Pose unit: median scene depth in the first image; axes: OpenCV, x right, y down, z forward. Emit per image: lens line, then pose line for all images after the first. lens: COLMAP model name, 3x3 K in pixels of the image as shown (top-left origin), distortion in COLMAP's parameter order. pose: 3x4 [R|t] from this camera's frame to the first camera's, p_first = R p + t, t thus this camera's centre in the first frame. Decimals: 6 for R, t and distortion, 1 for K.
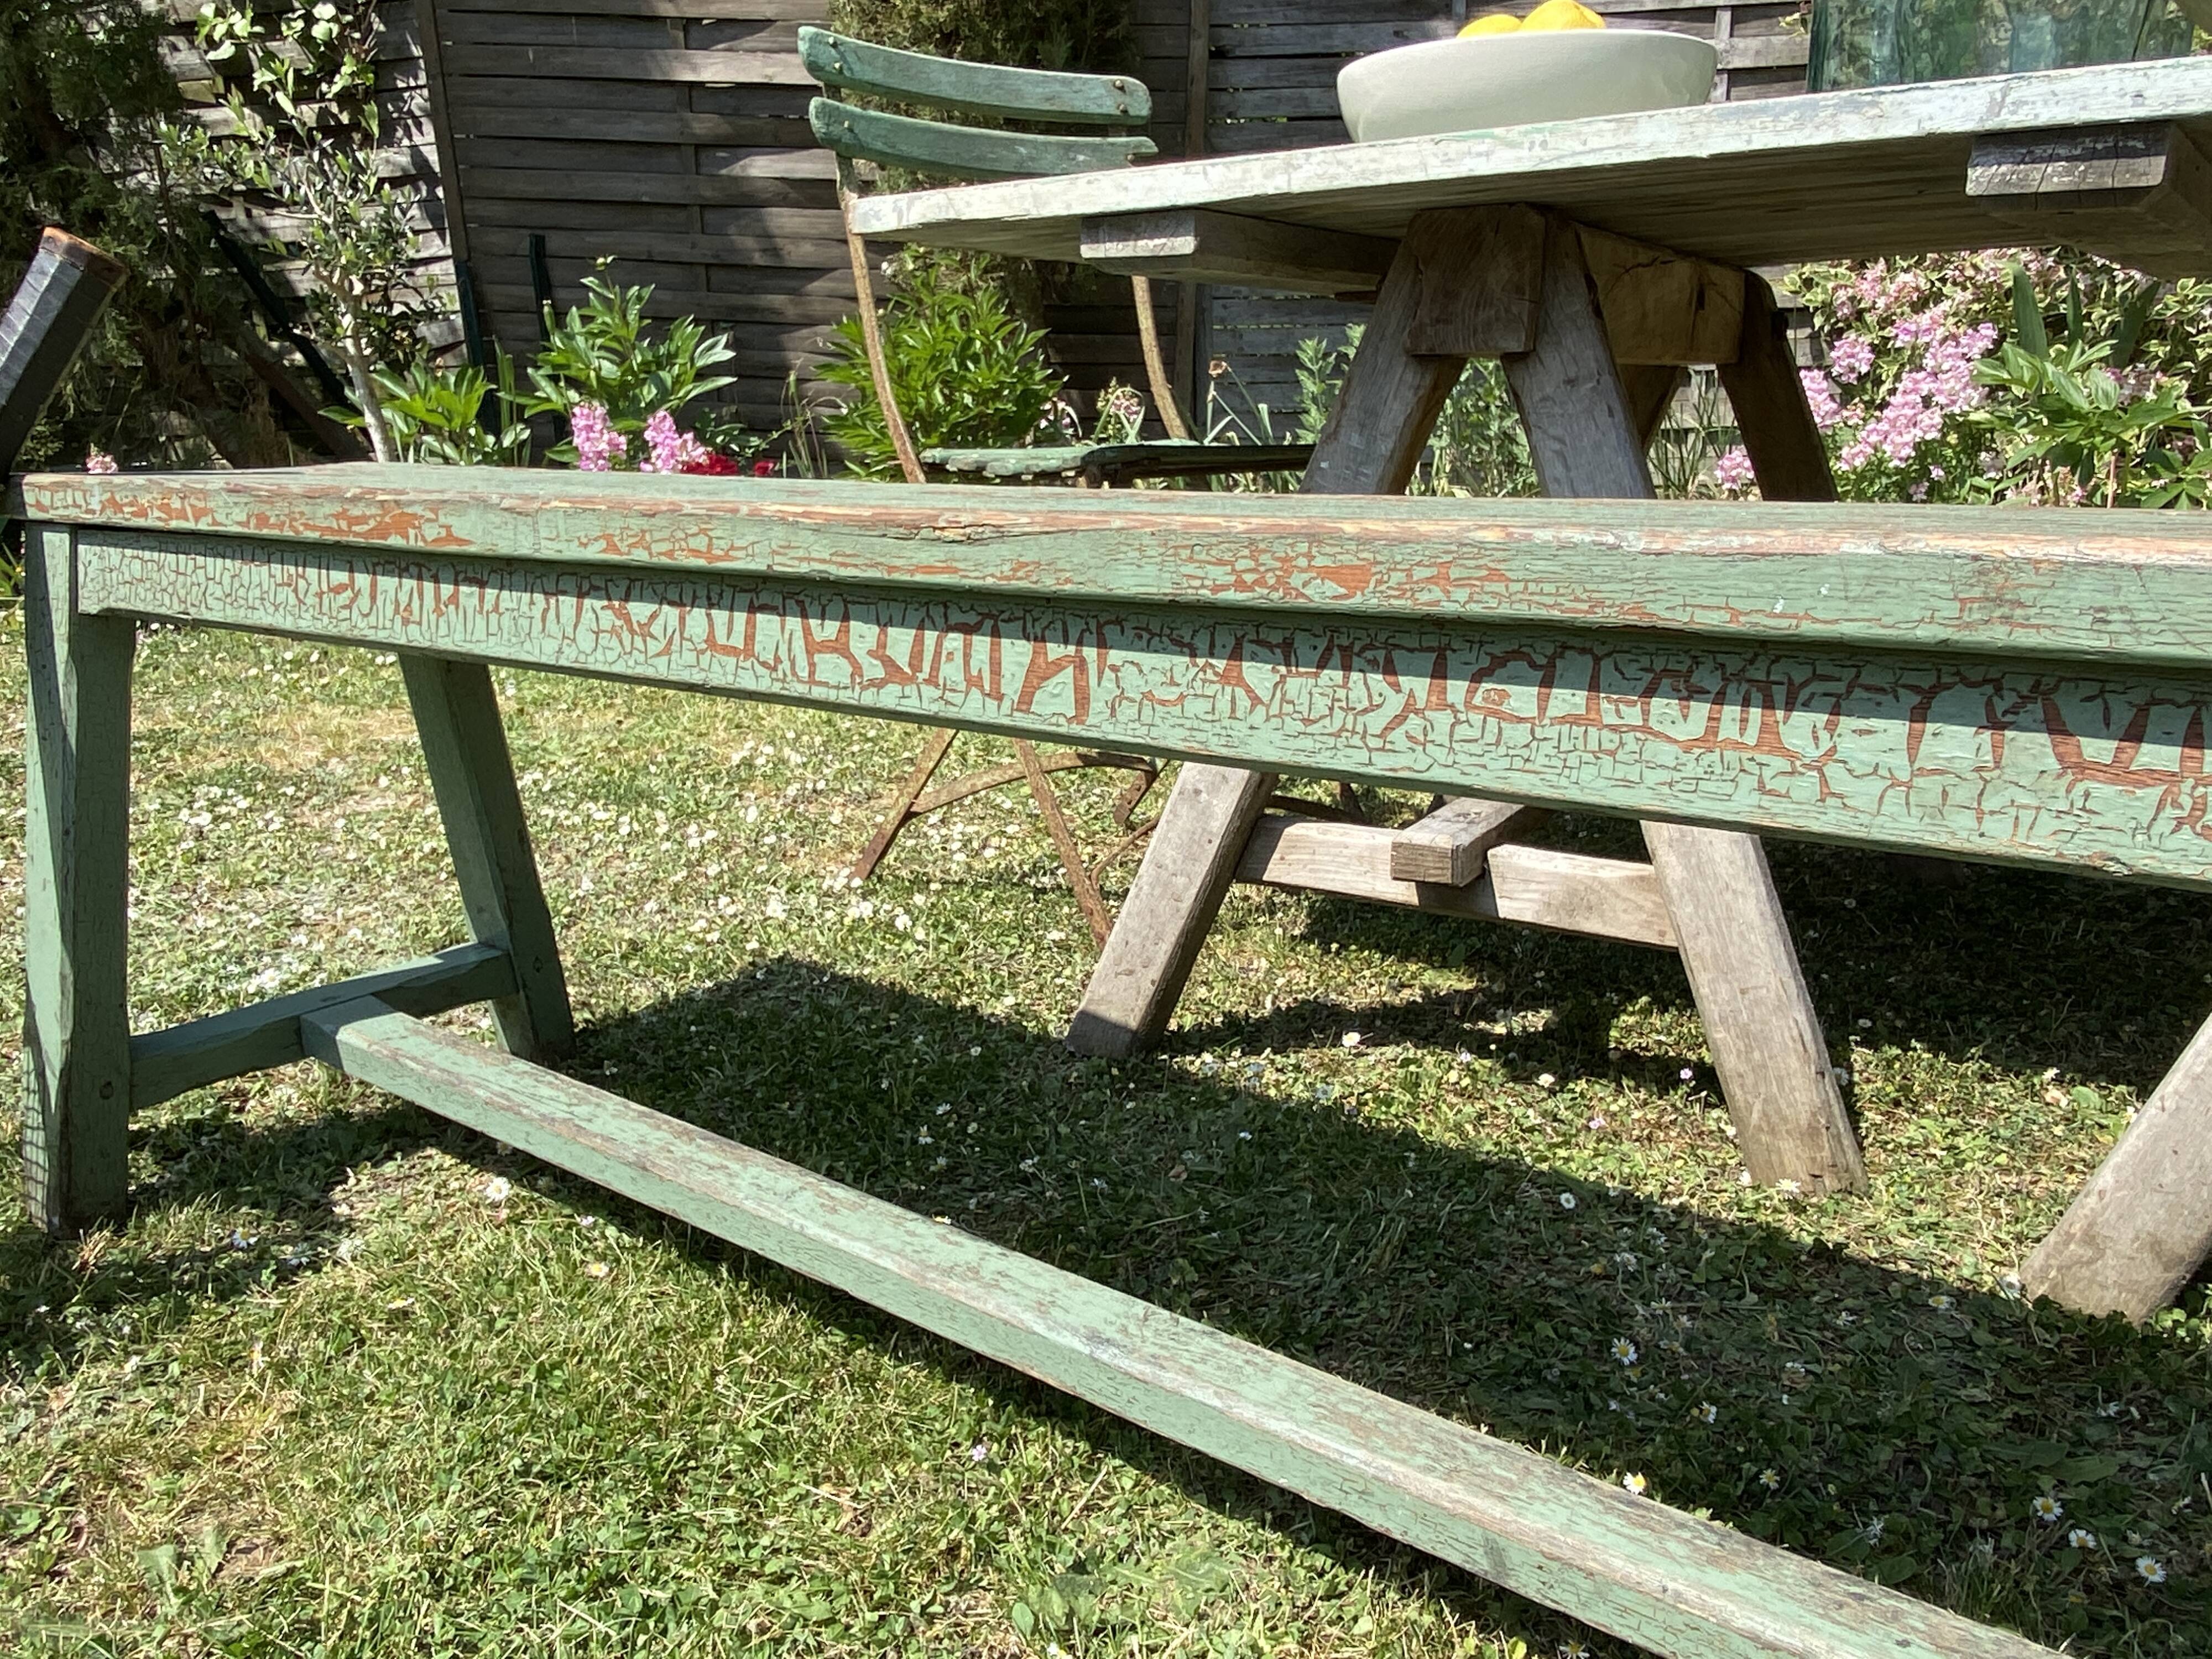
lens RADIAL K [[1671.8, 0, 1105.7], [0, 1671.8, 834.8], [0, 0, 1]] dist [0.099529, -0.134860]
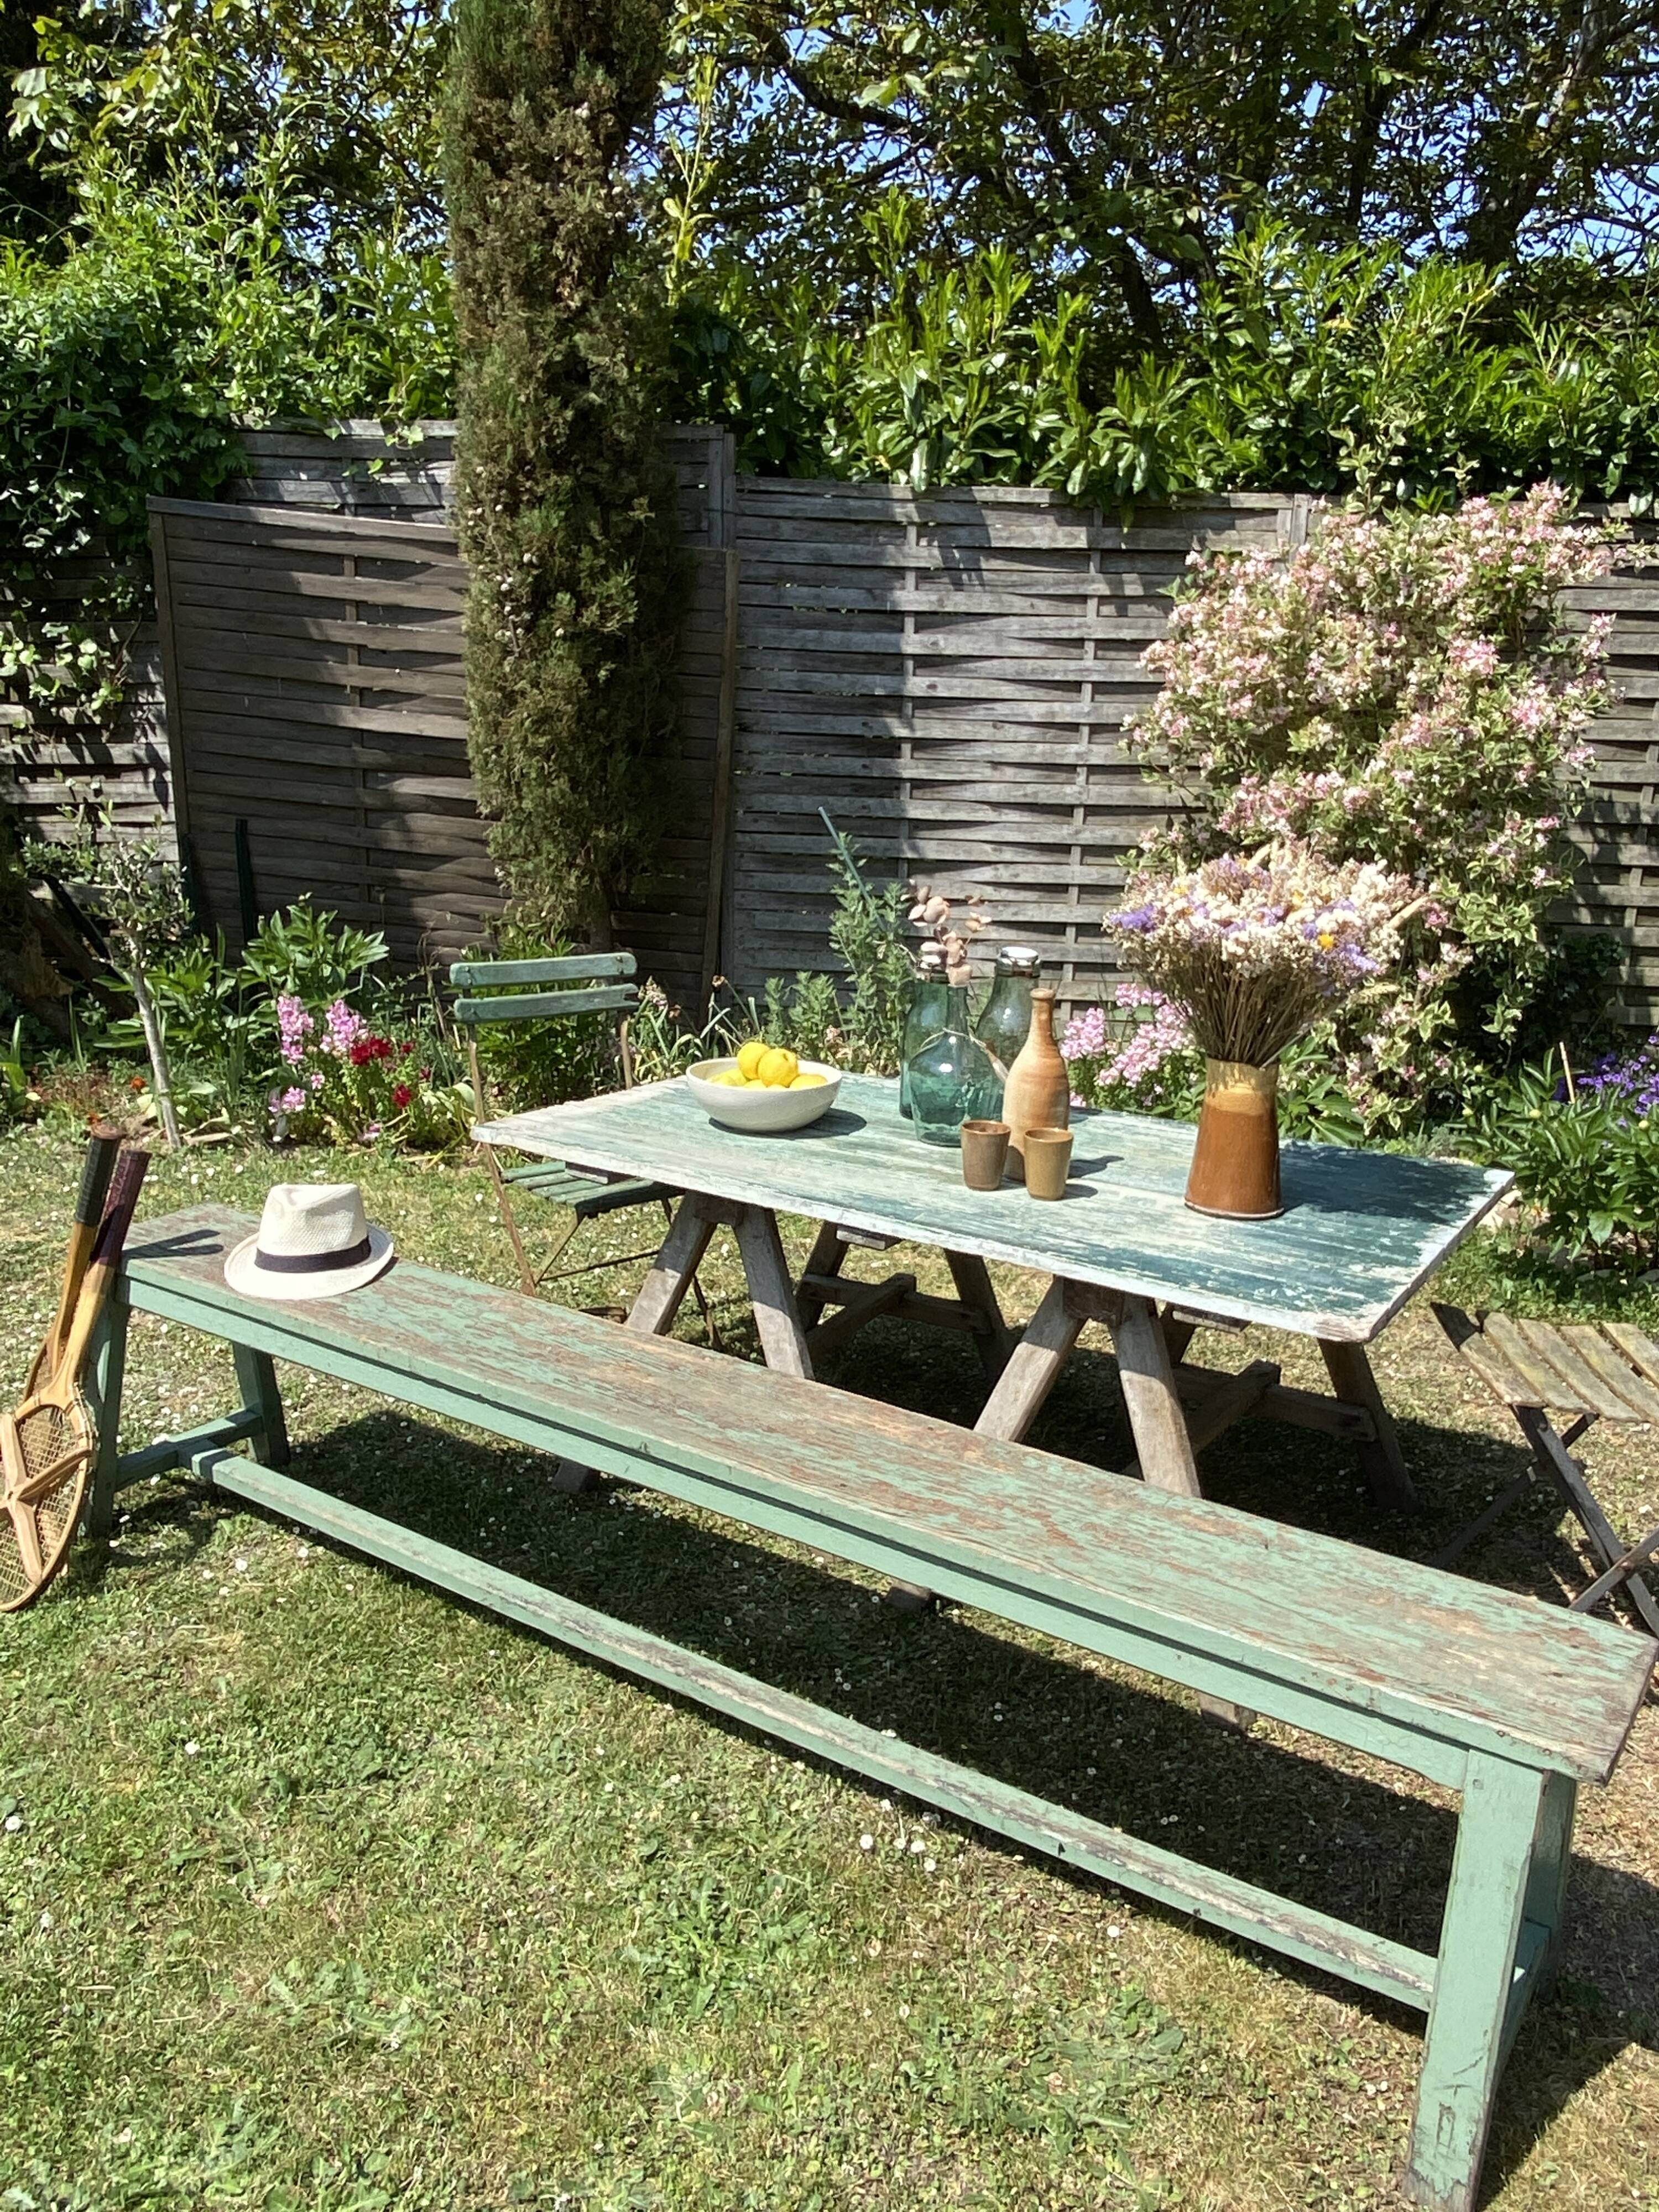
lens RADIAL K [[1643.1, 0, 829.9], [0, 1643.1, 1114.2], [0, 0, 1]] dist [0.091195, -0.123420]
pose [[0.996353, 0.040733, 0.074979, 0.177428], [-0.038871, 0.998903, -0.026121, -0.360091], [-0.075961, 0.023111, 0.996843, -1.352507]]
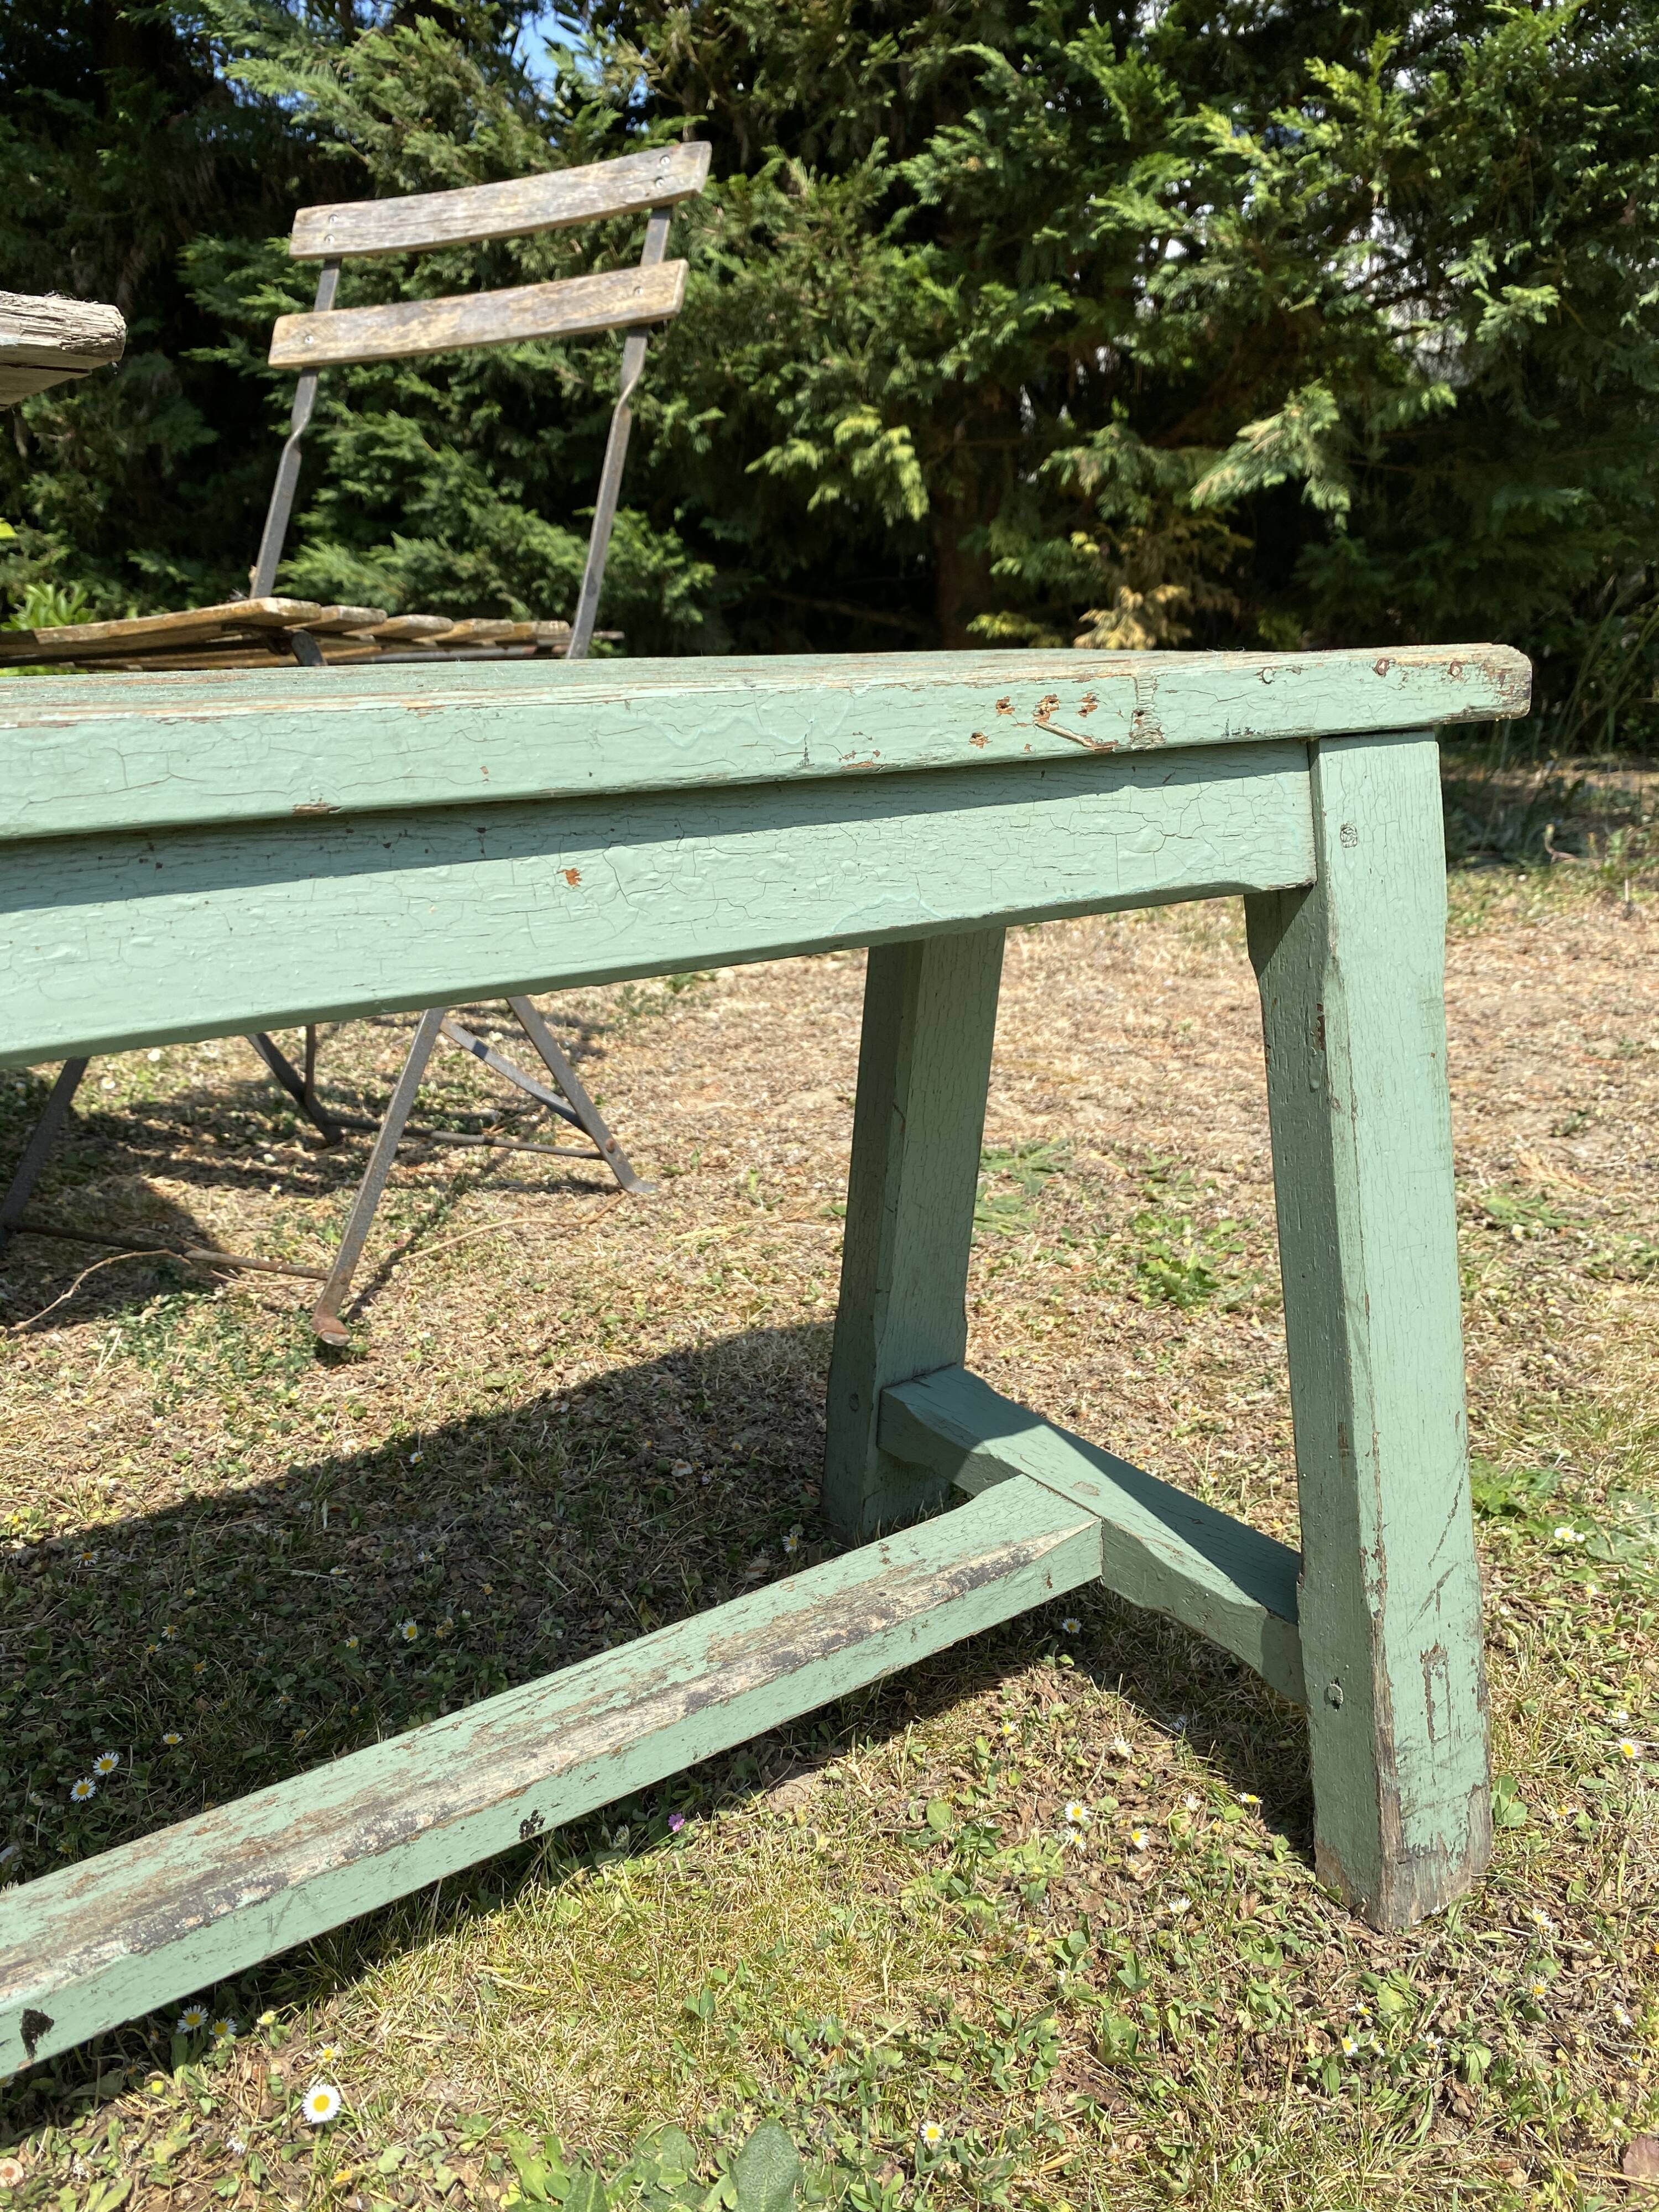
lens RADIAL K [[1707.8, 0, 822.6], [0, 1707.8, 1095.1], [0, 0, 1]] dist [-0.007659, 0.001540]
pose [[0.309000, -0.232914, 0.922101, 0.266184], [0.253355, 0.954673, 0.156241, 0.054886], [-0.916695, 0.185340, 0.354004, -0.127147]]
